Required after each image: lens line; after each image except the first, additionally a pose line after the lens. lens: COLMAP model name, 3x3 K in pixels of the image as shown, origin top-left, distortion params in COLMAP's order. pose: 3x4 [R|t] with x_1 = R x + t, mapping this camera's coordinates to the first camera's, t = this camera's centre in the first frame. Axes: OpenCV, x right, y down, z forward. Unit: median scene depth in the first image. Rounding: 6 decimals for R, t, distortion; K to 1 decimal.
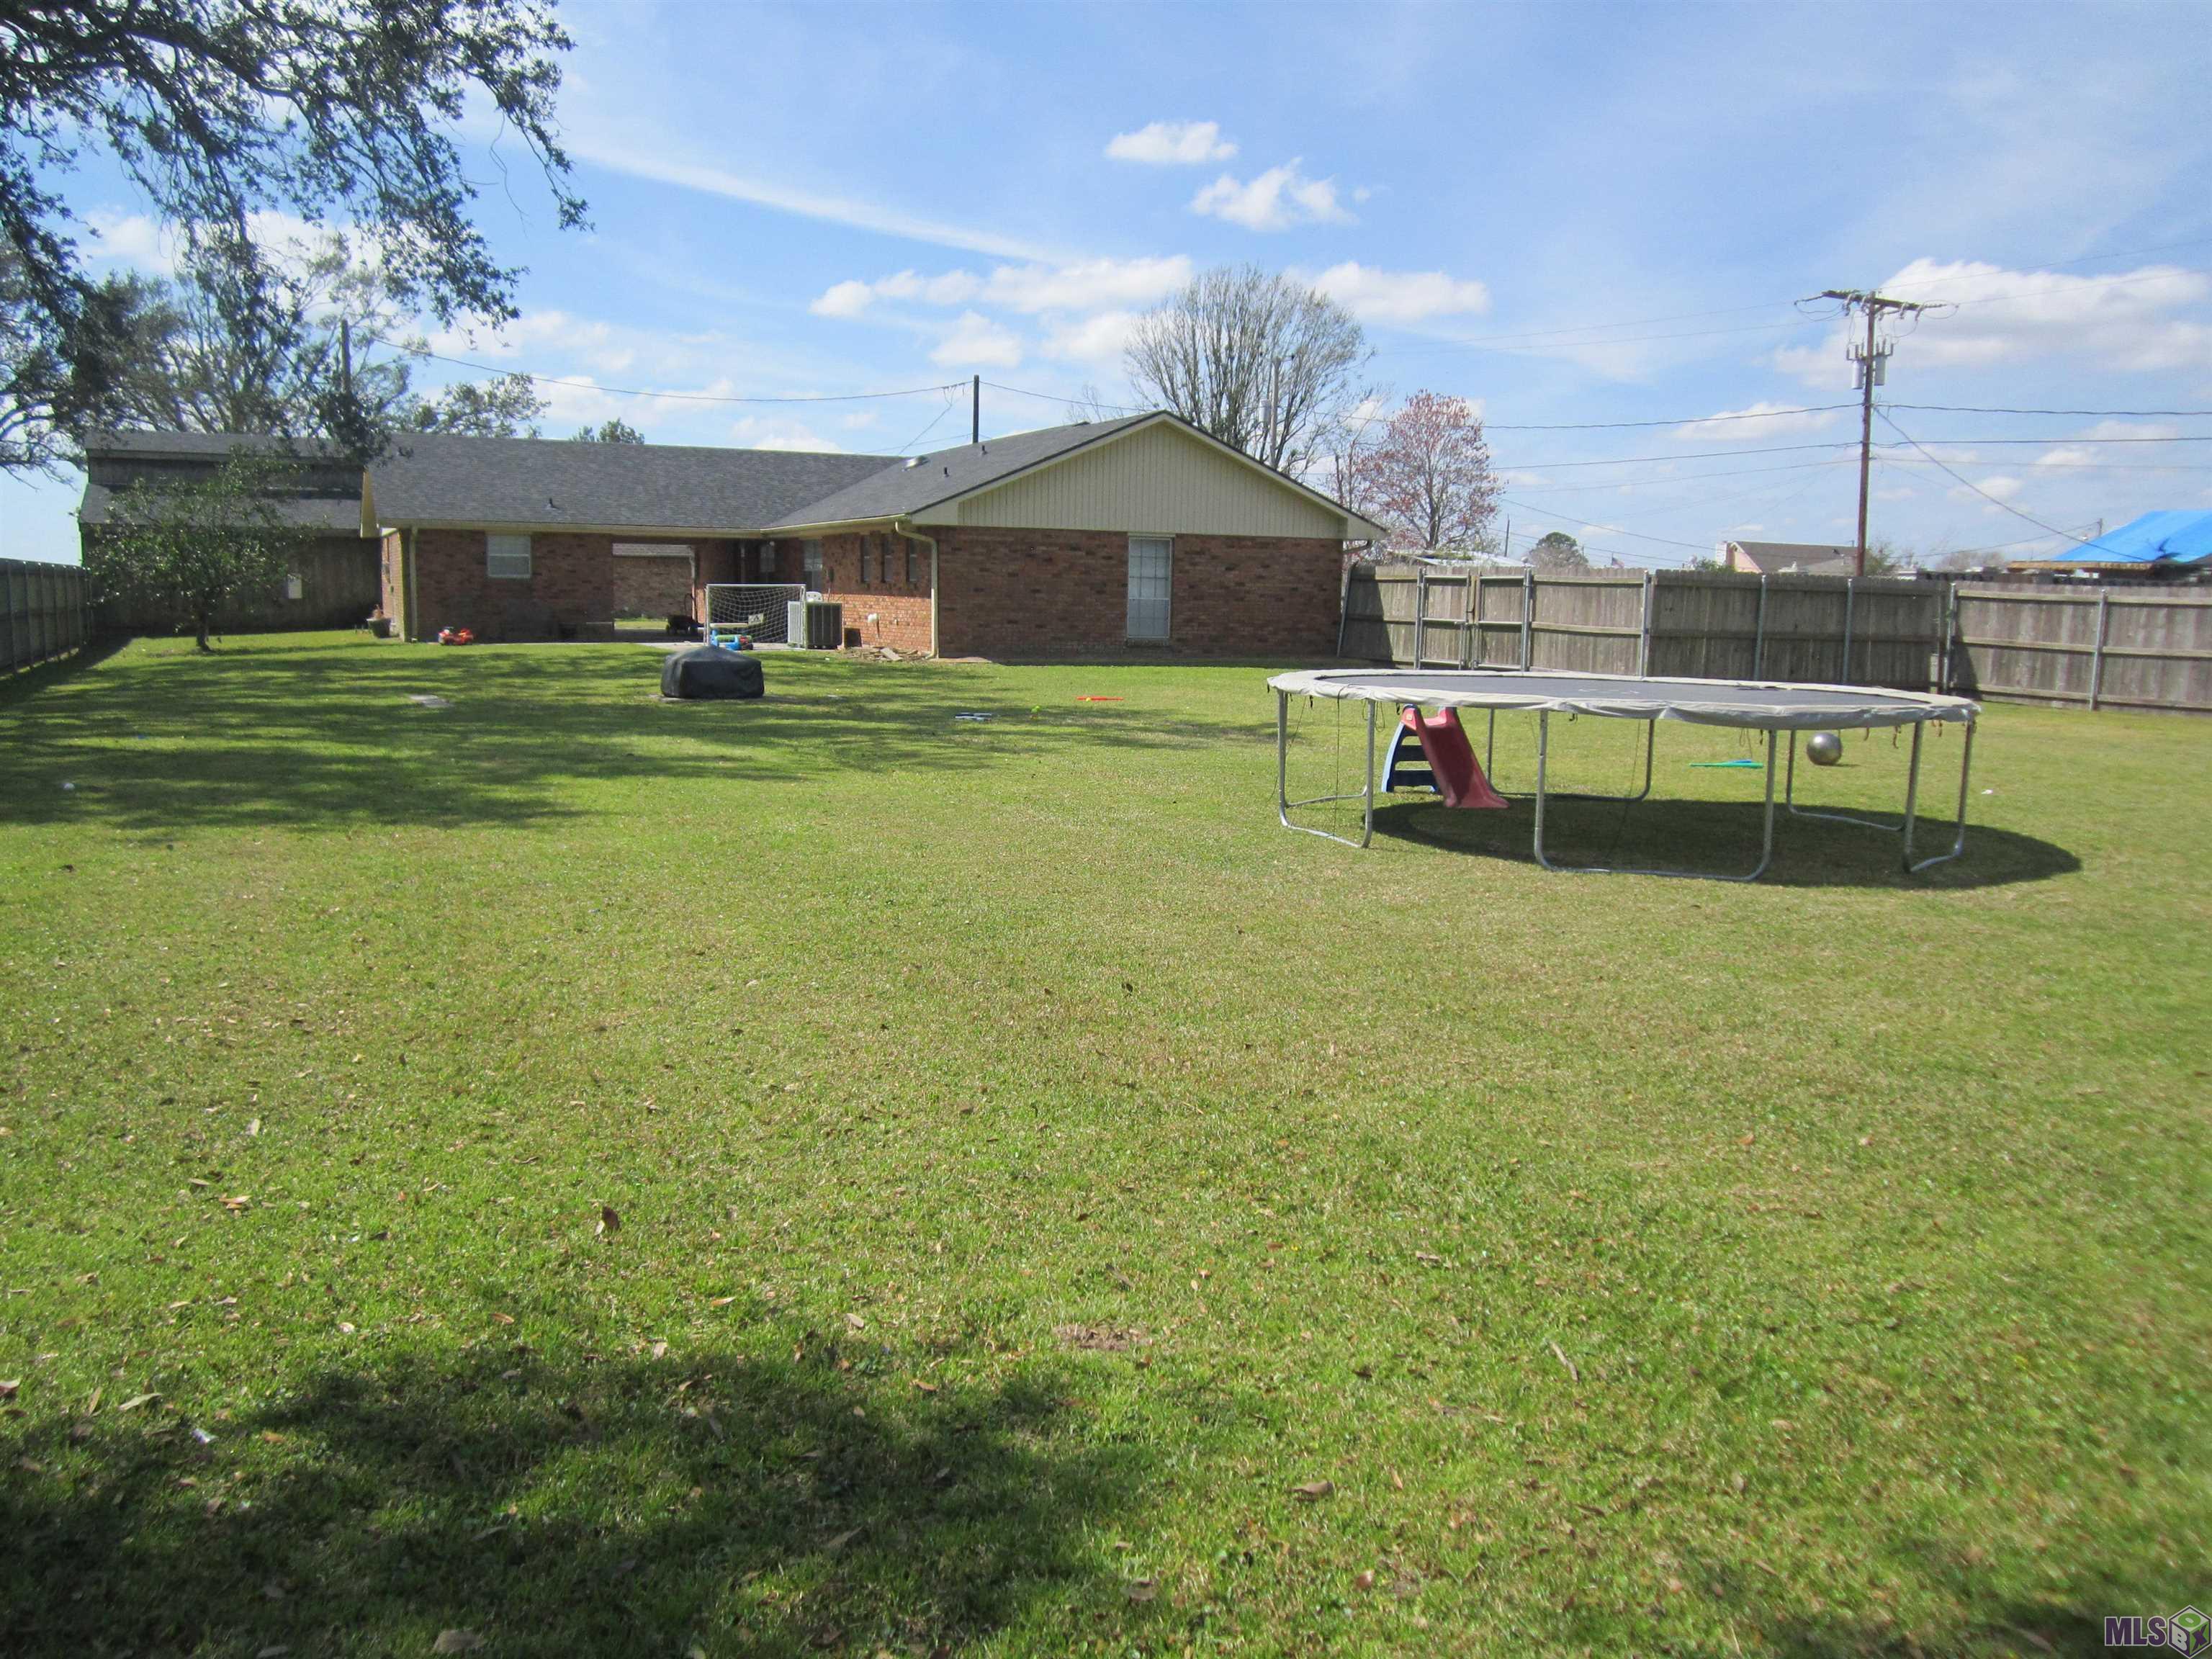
lens RADIAL K [[1815.5, 0, 1106.0], [0, 1815.5, 829.5], [0, 0, 1]] dist [-0.062529, 0.016013]
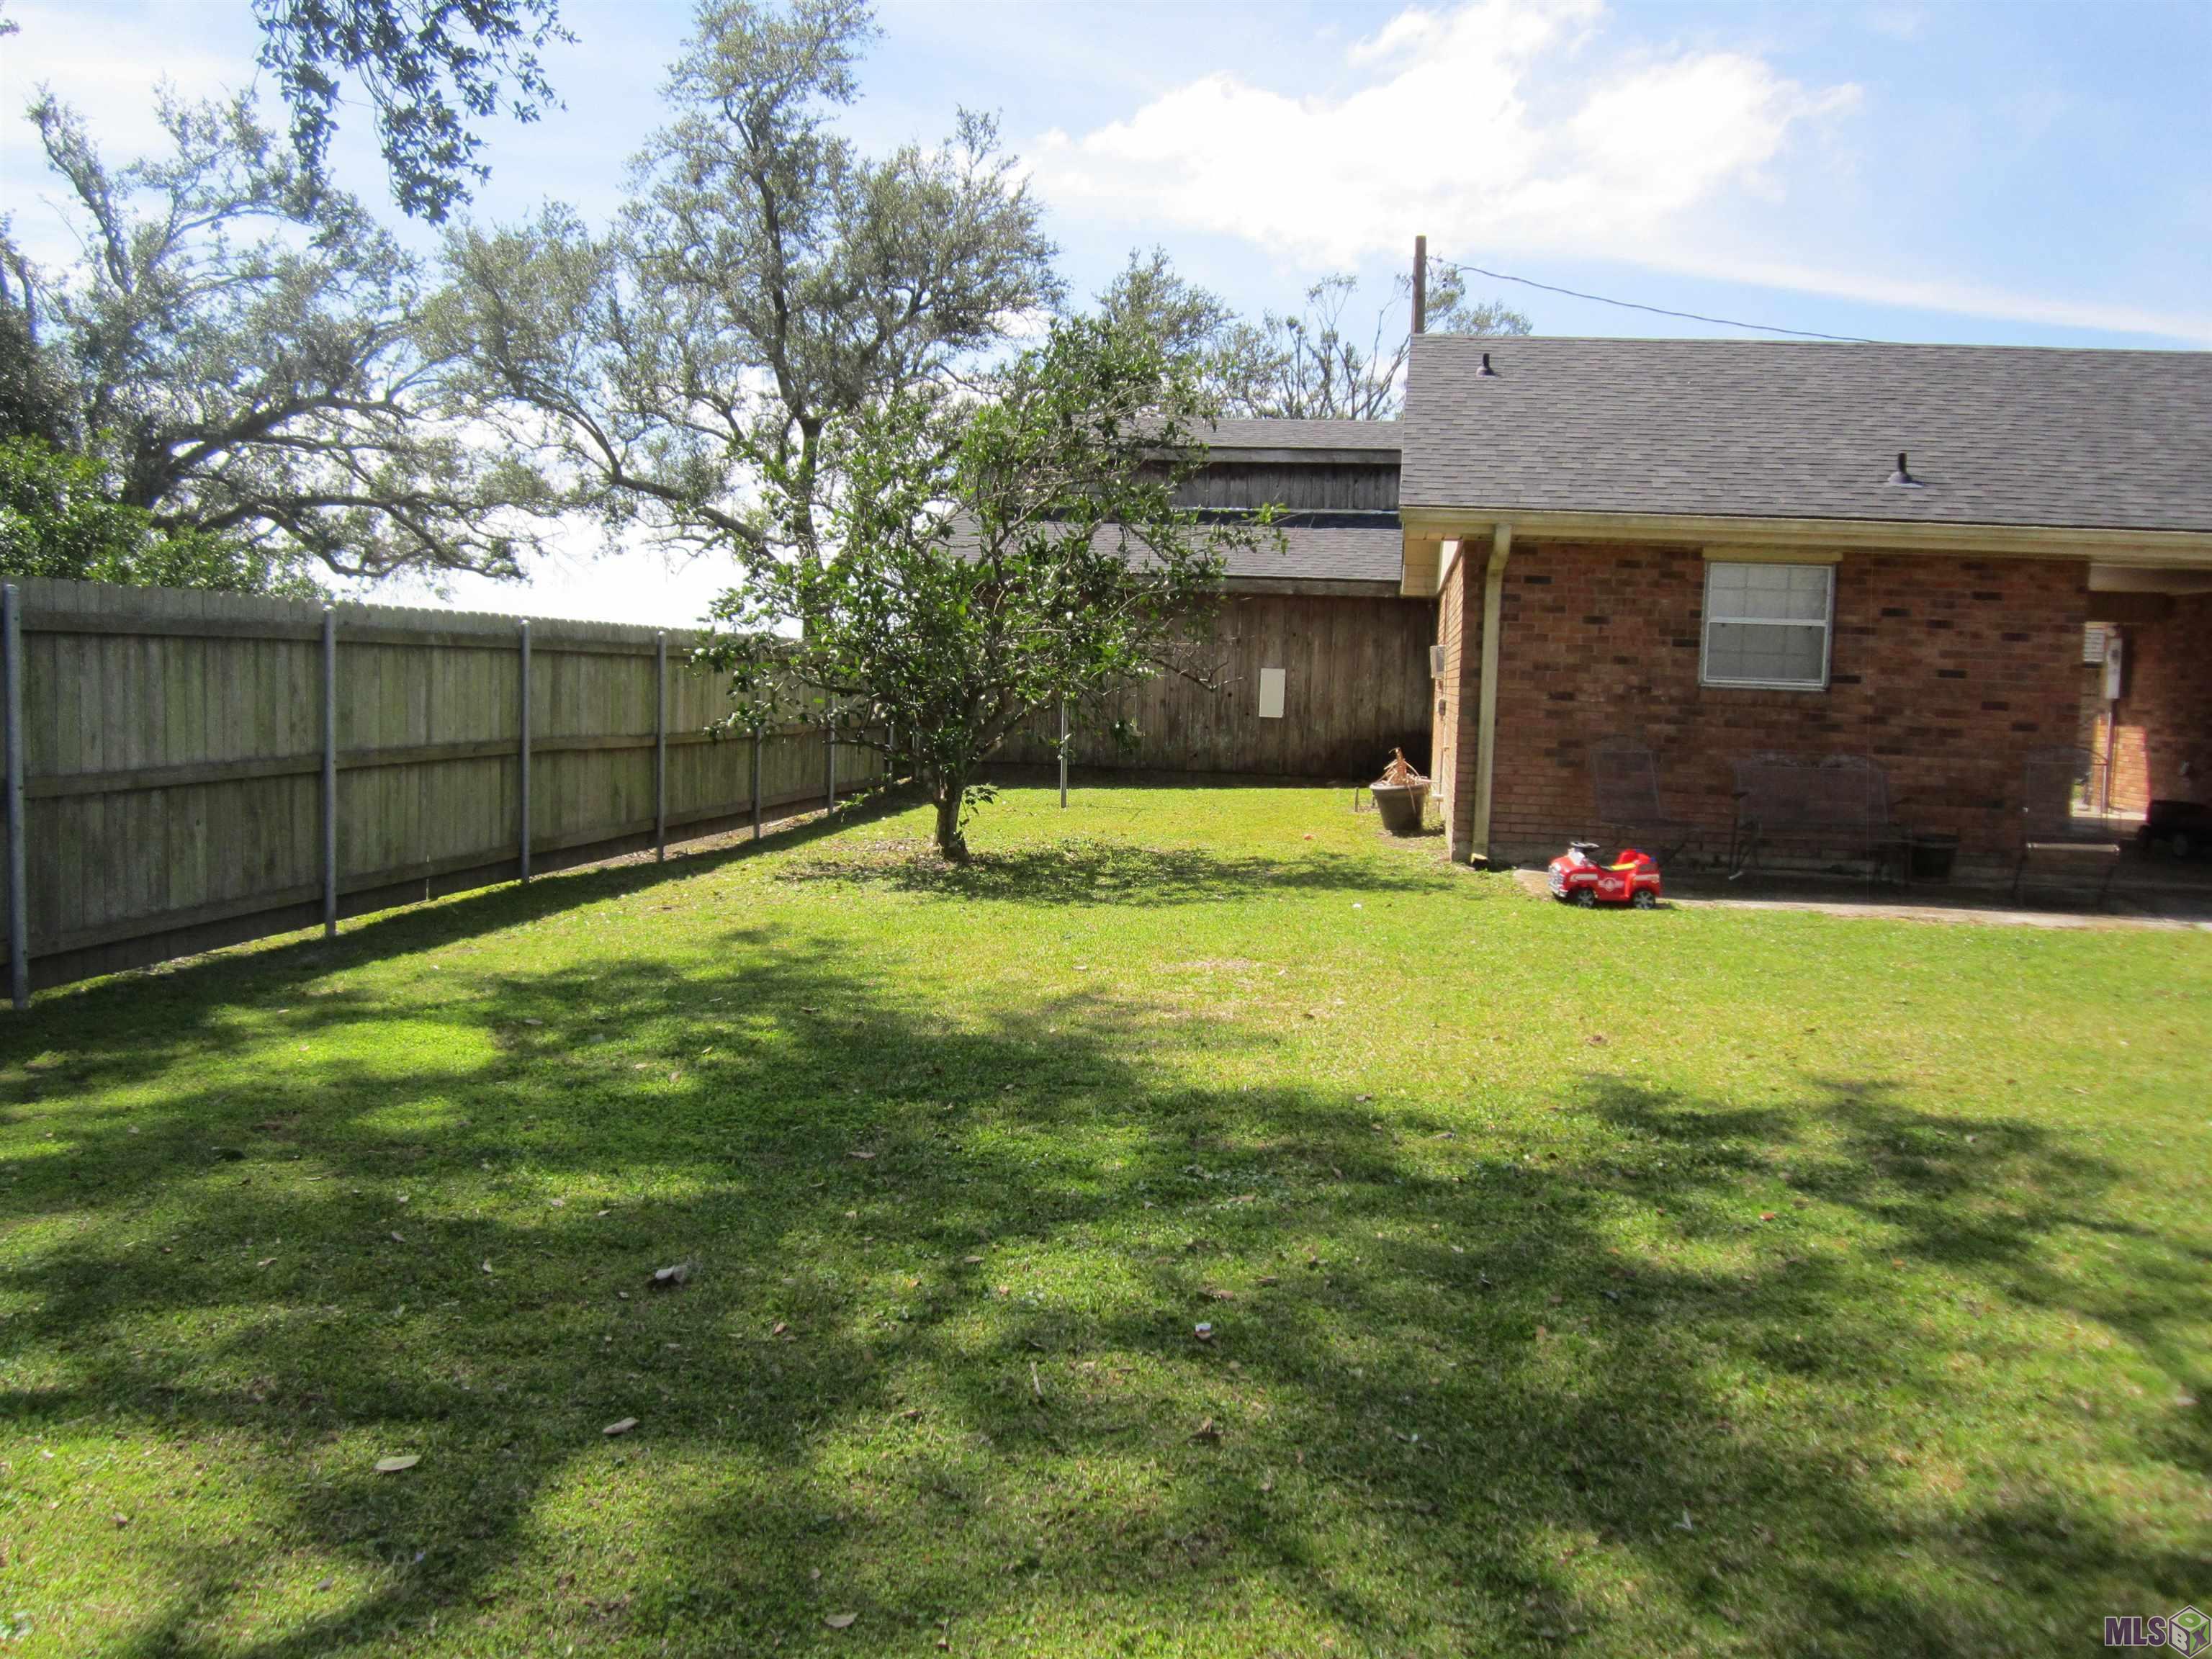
lens RADIAL K [[1845.7, 0, 1106.0], [0, 1845.7, 829.5], [0, 0, 1]] dist [-0.007990, -0.001951]
pose [[0.834002, 0.058668, -0.548633, -0.281793], [-0.092915, 0.995064, -0.034838, -0.103436], [0.543881, 0.080031, 0.835337, 0.750146]]
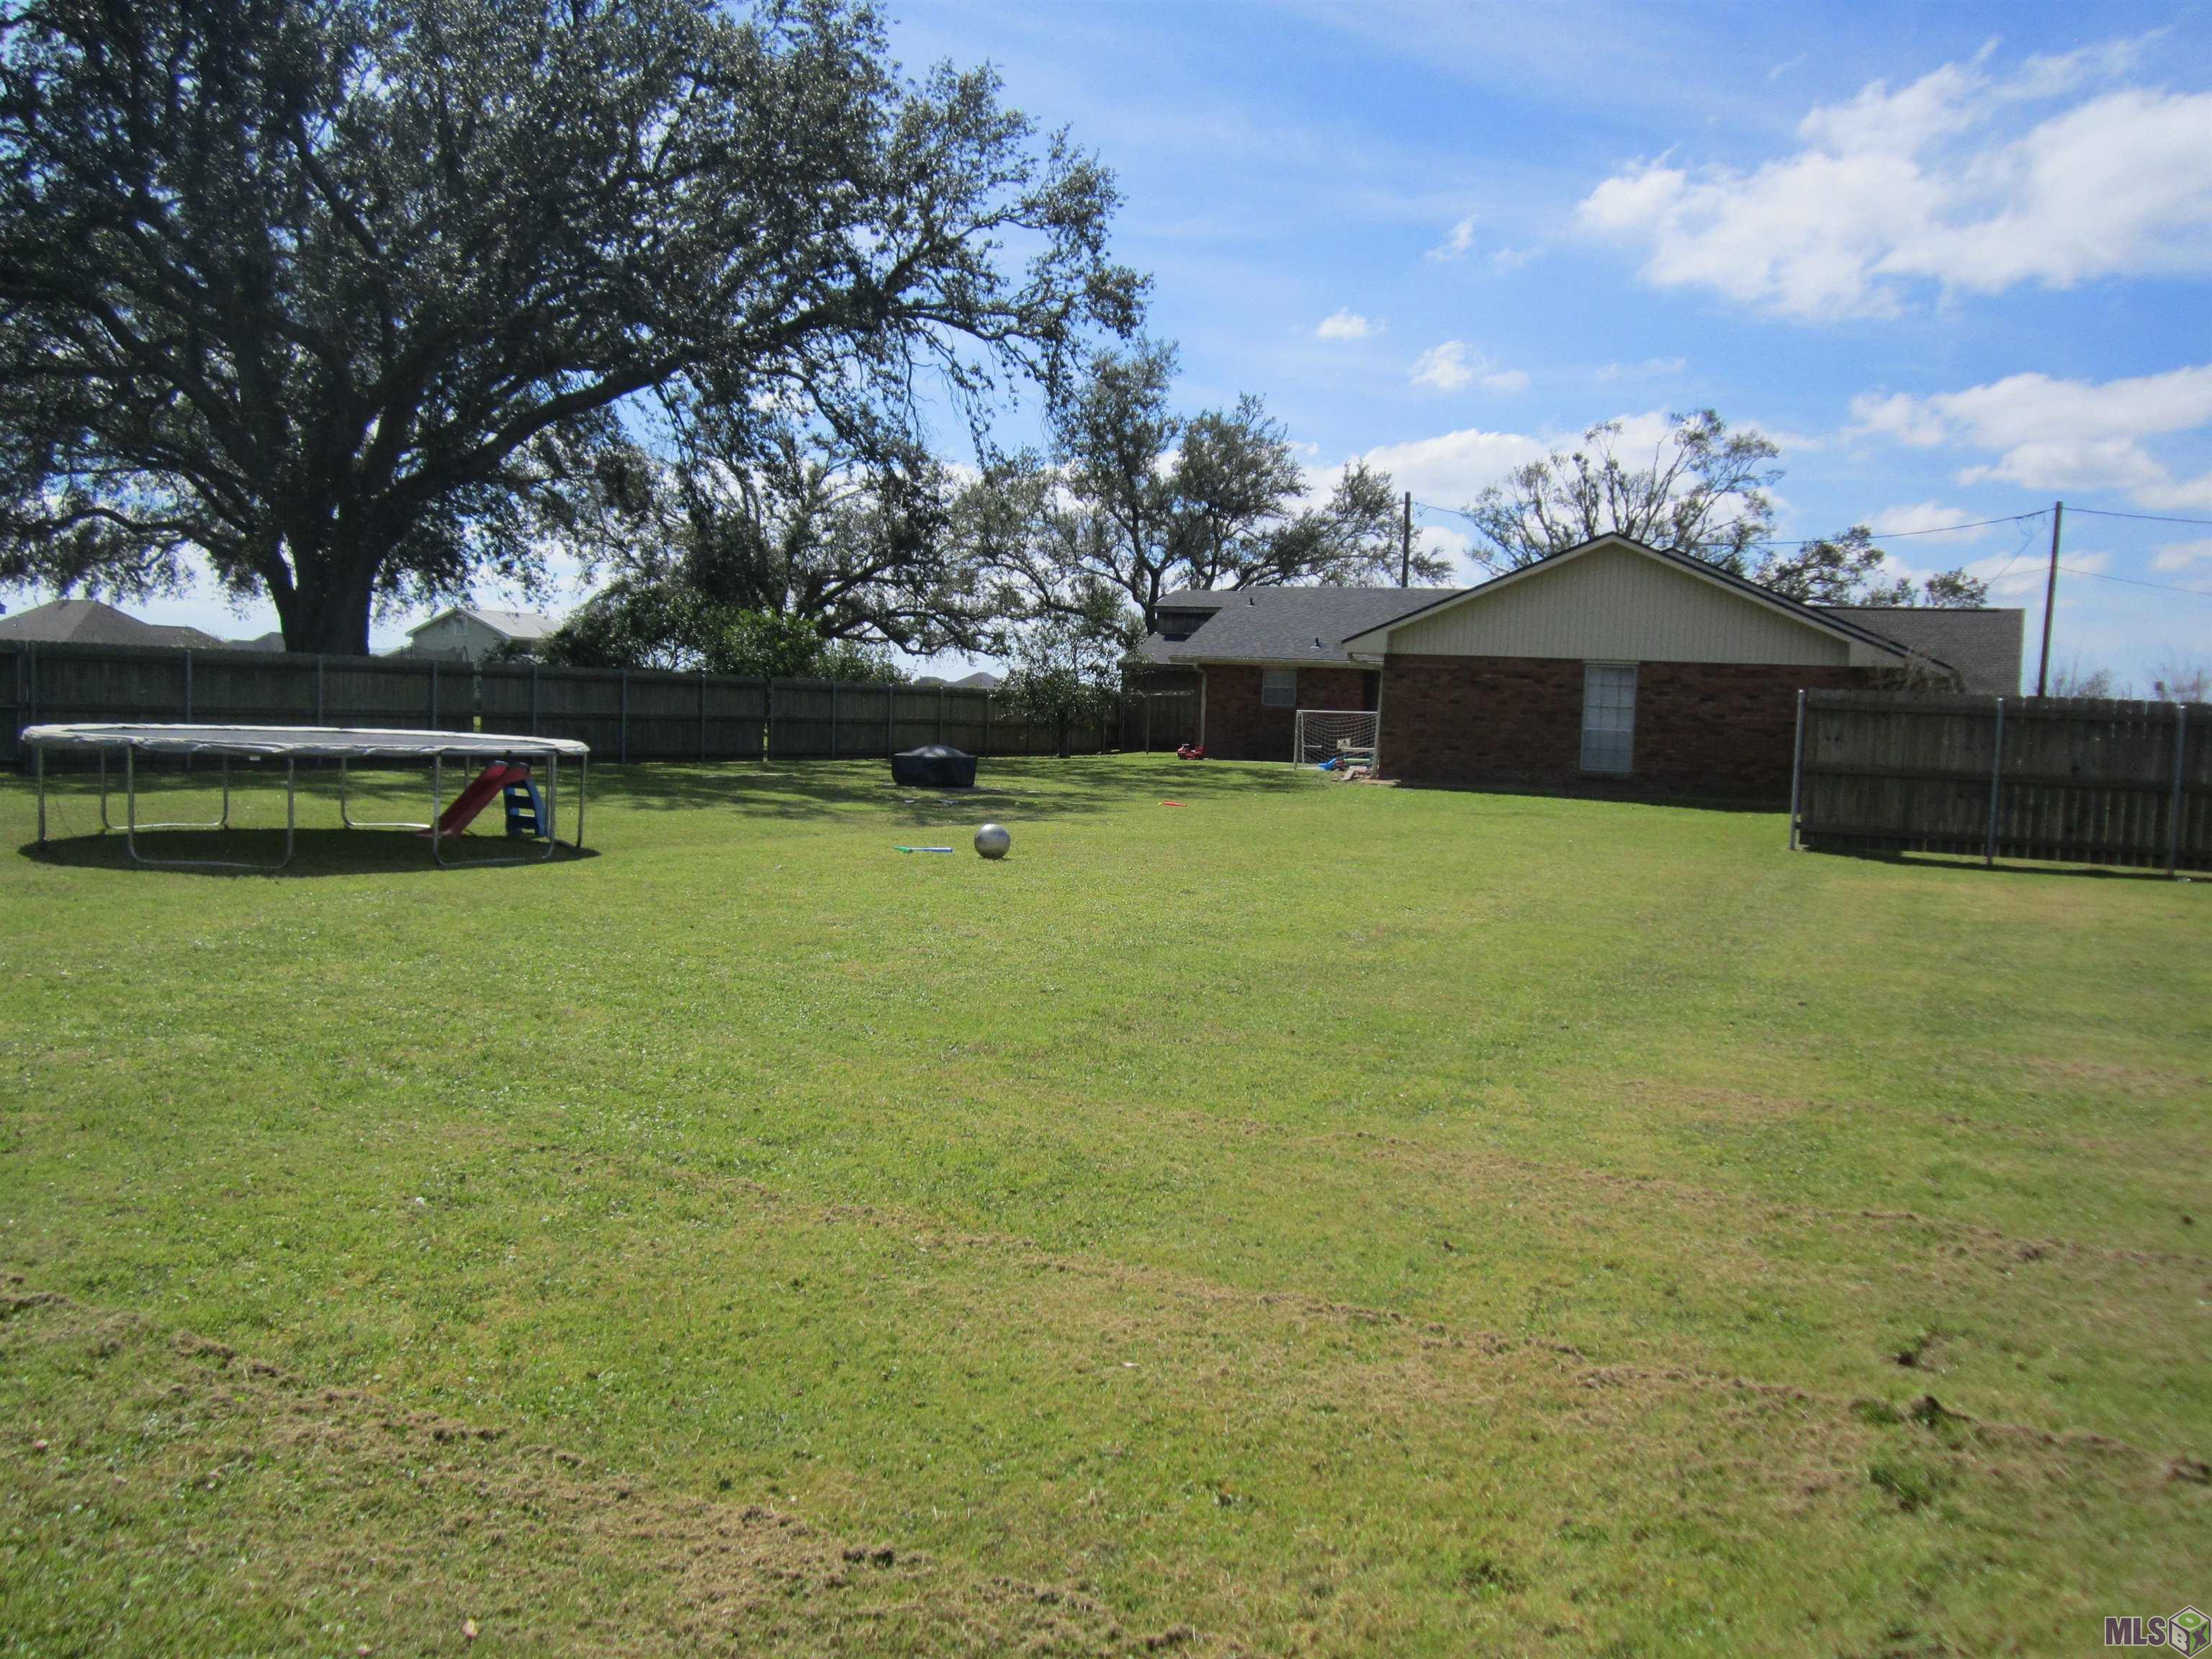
lens RADIAL K [[1815.5, 0, 1106.0], [0, 1815.5, 829.5], [0, 0, 1]] dist [-0.062529, 0.016013]
pose [[0.643022, 0.059765, -0.763512, 0.568283], [-0.126877, 0.991487, -0.029245, -0.014742], [0.755265, 0.115678, 0.645131, 0.199267]]
